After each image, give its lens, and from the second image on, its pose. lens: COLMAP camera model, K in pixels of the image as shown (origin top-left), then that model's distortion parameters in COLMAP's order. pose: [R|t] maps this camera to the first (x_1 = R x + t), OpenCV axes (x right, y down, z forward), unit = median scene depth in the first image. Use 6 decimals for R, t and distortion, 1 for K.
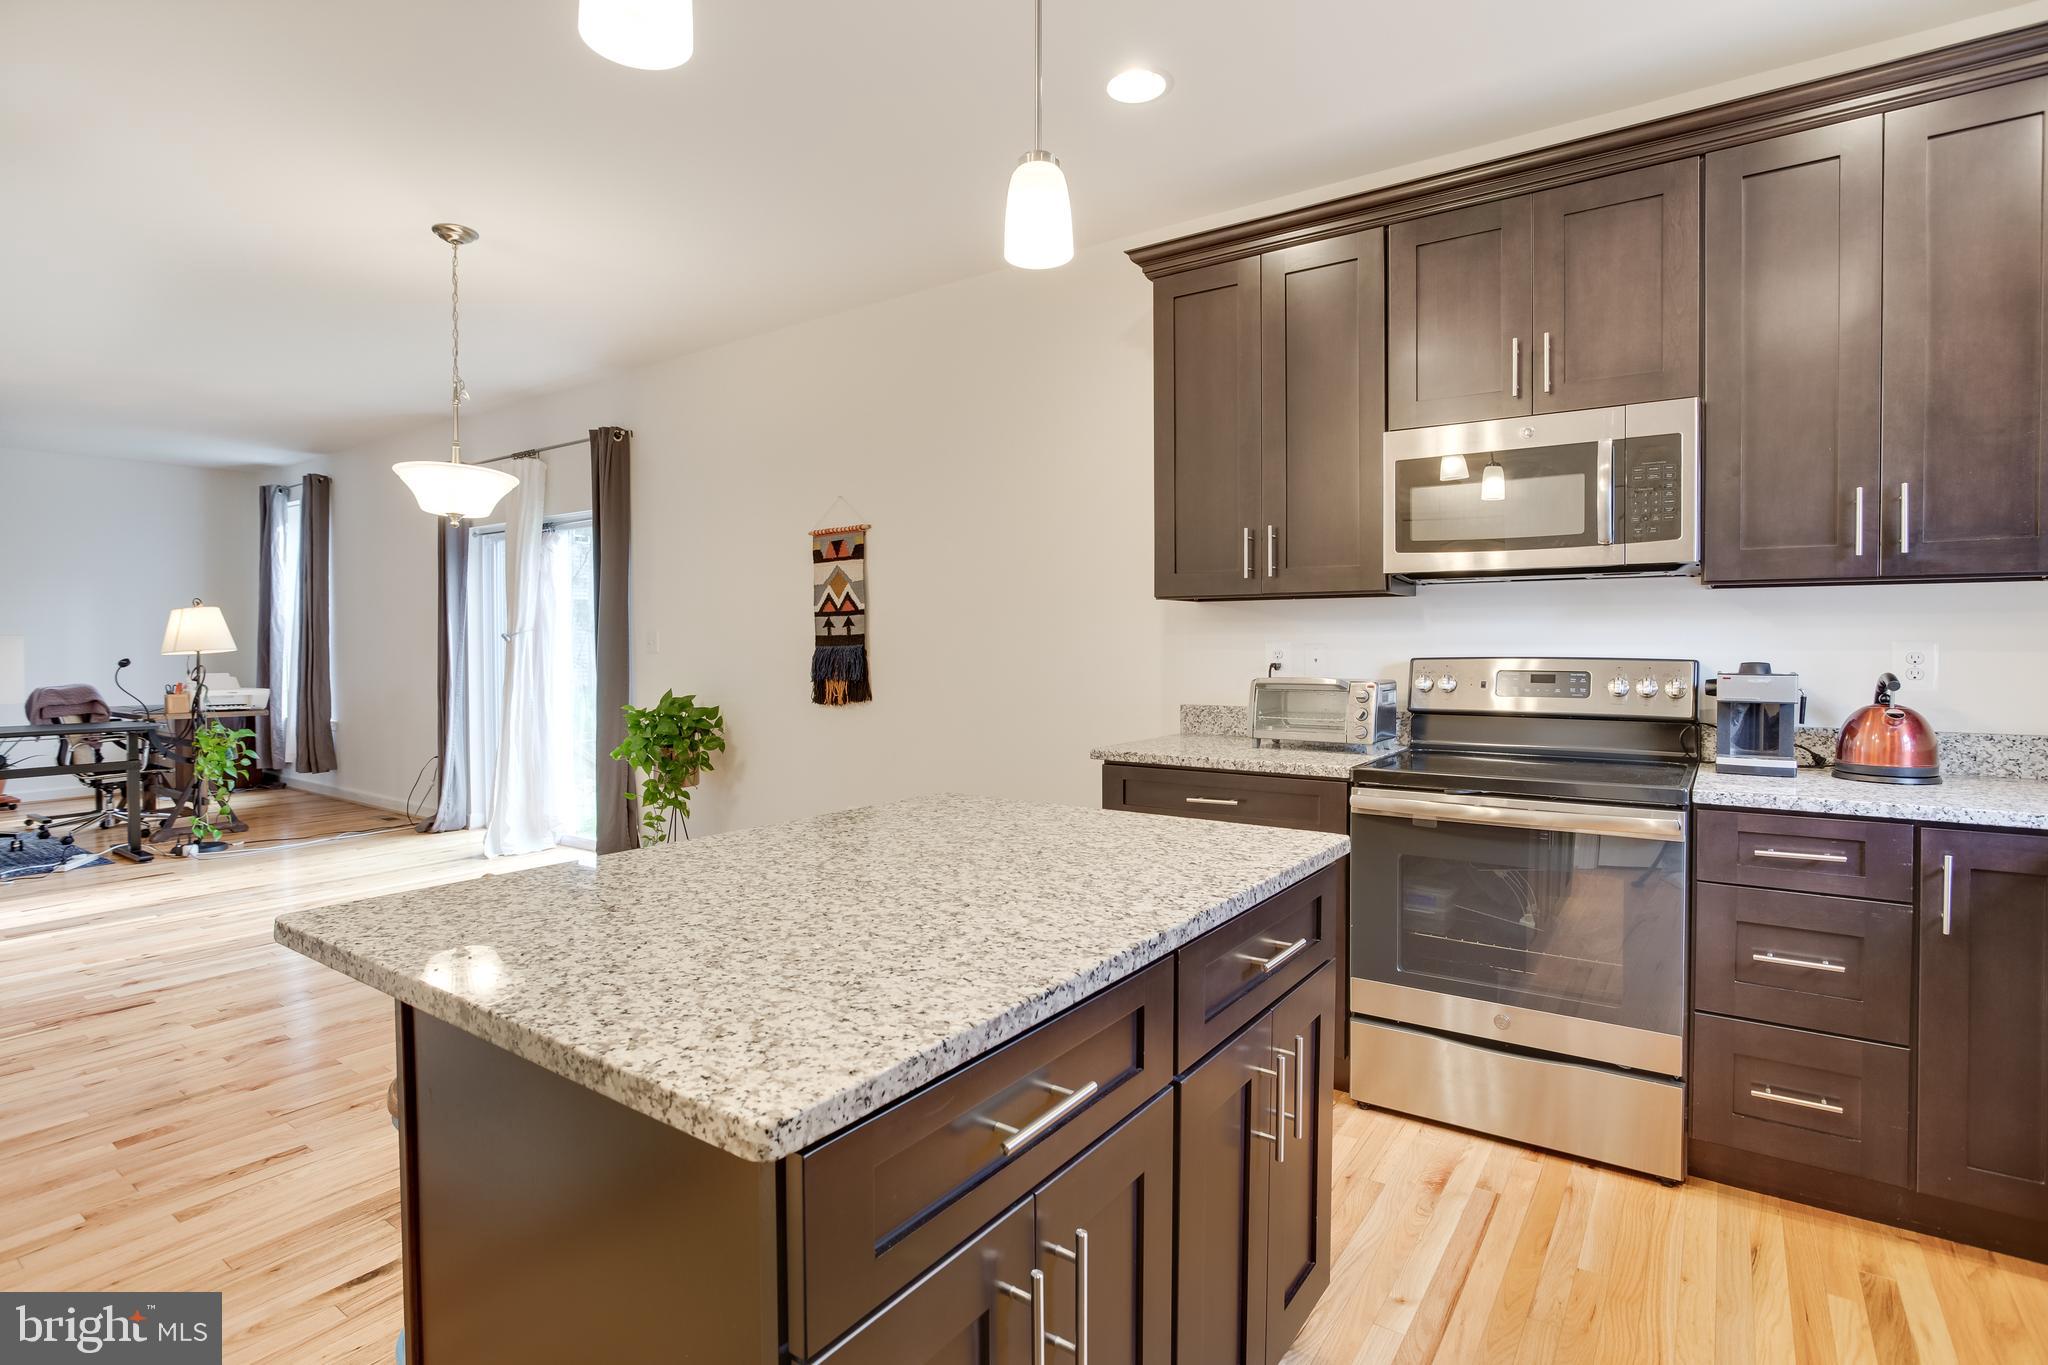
lens RADIAL K [[1031.9, 0, 986.8], [0, 1031.9, 655.4], [0, 0, 1]] dist [-0.039474, 0.013861]
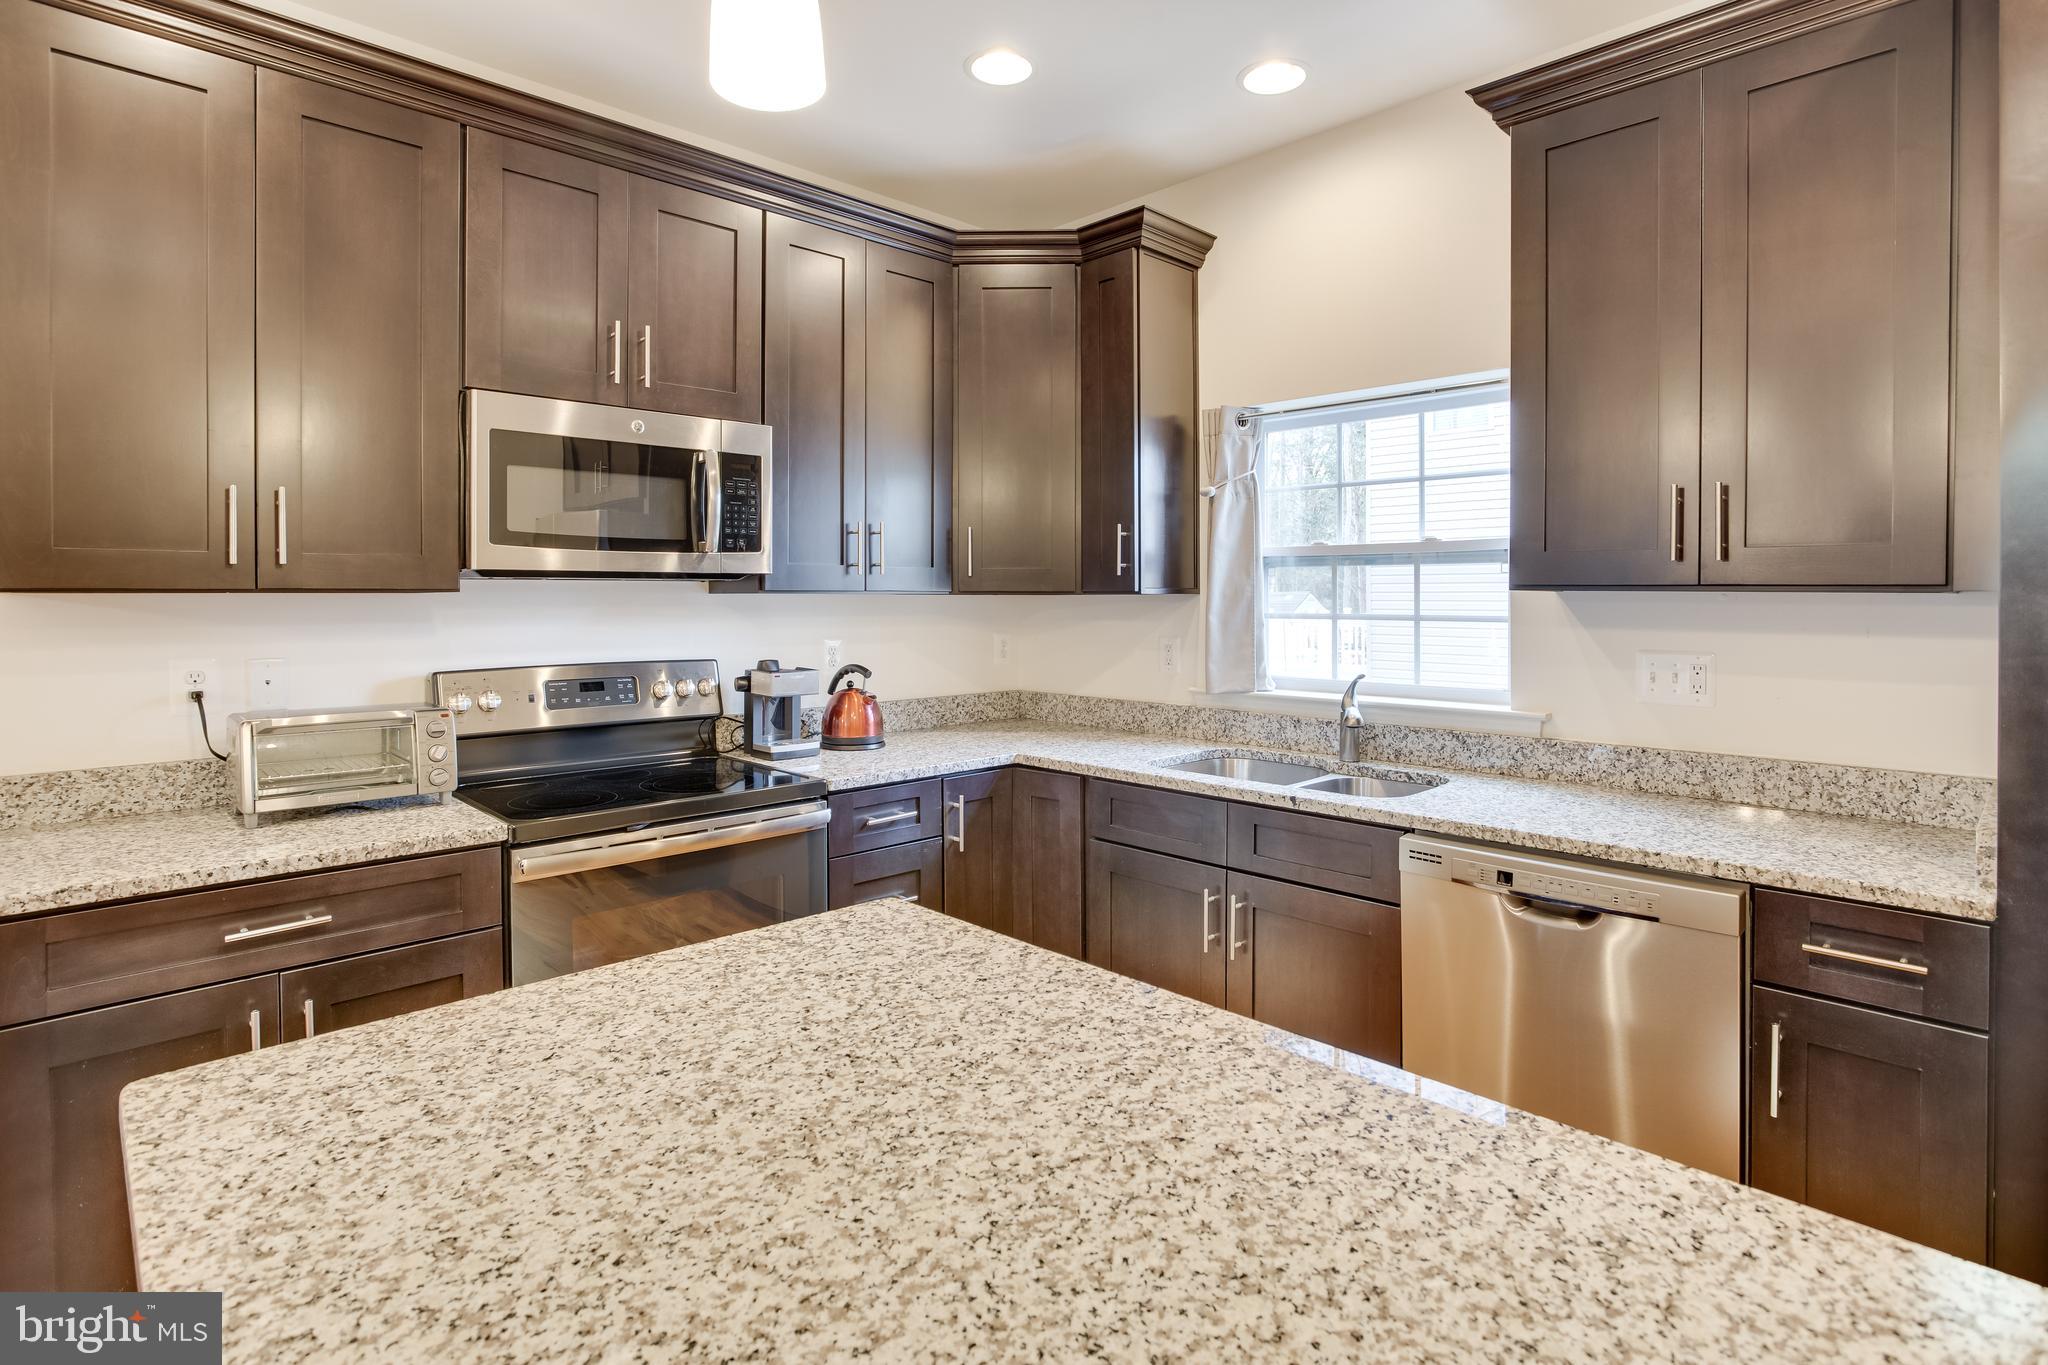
lens RADIAL K [[1031.9, 0, 1039.5], [0, 1031.9, 598.8], [0, 0, 1]] dist [-0.039474, 0.013861]
pose [[0.155854, 0.000565, 0.987780, -0.723957], [0.015148, 0.999881, -0.002962, -0.111438], [-0.987664, 0.015424, 0.155827, 1.037481]]
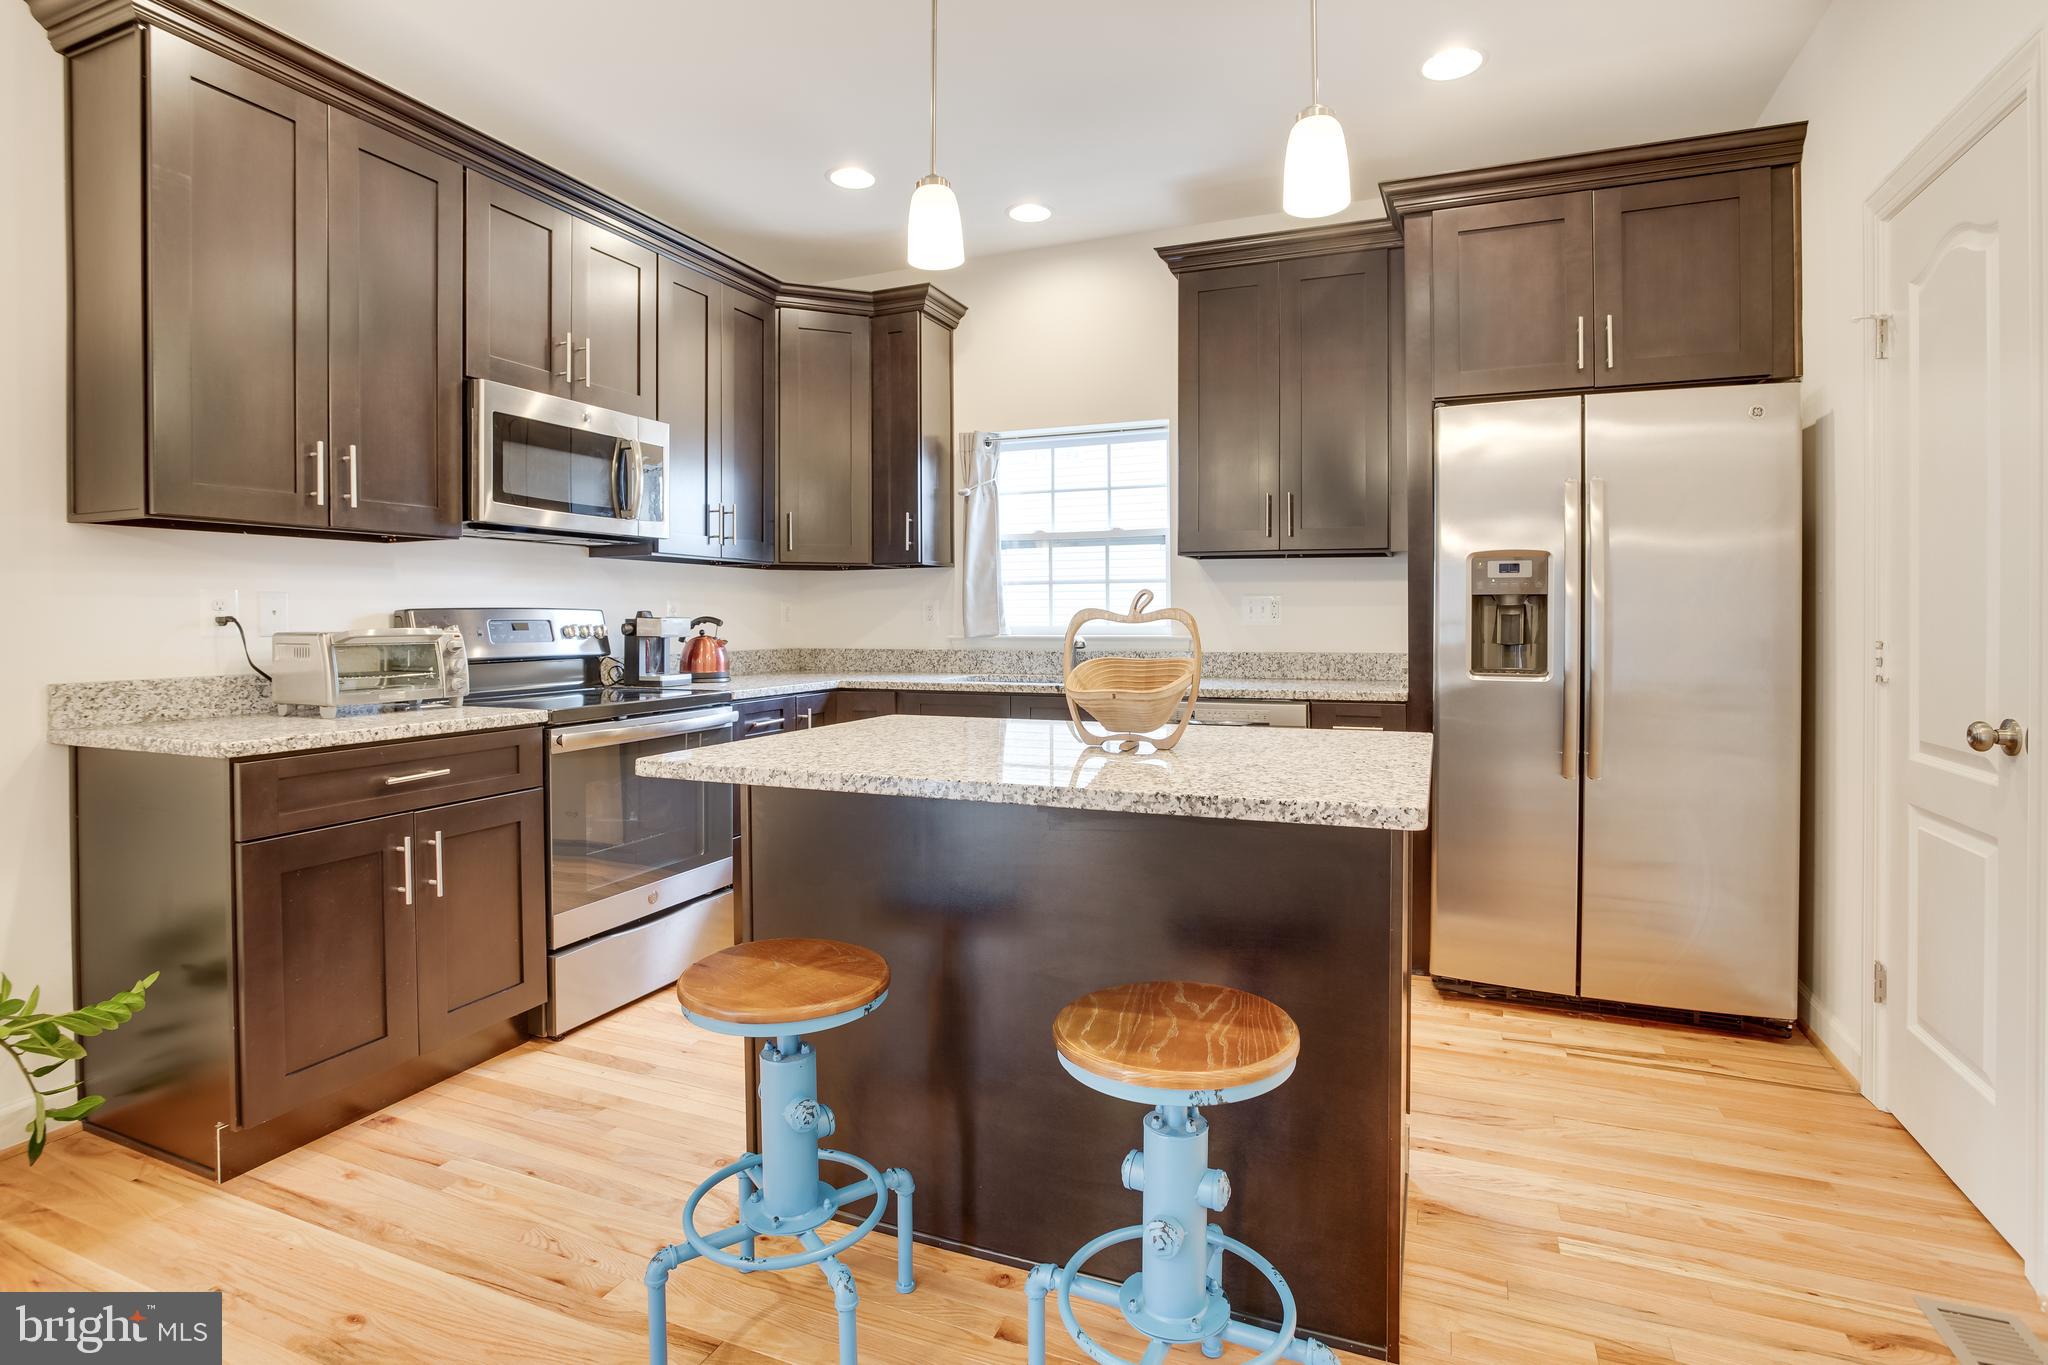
lens RADIAL K [[1031.9, 0, 1050.0], [0, 1031.9, 632.1], [0, 0, 1]] dist [-0.039474, 0.013861]
pose [[-0.256098, -0.010518, 0.966594, -1.646316], [0.018854, 0.999696, 0.015874, 0.050480], [-0.966467, 0.022290, -0.255822, 1.652649]]
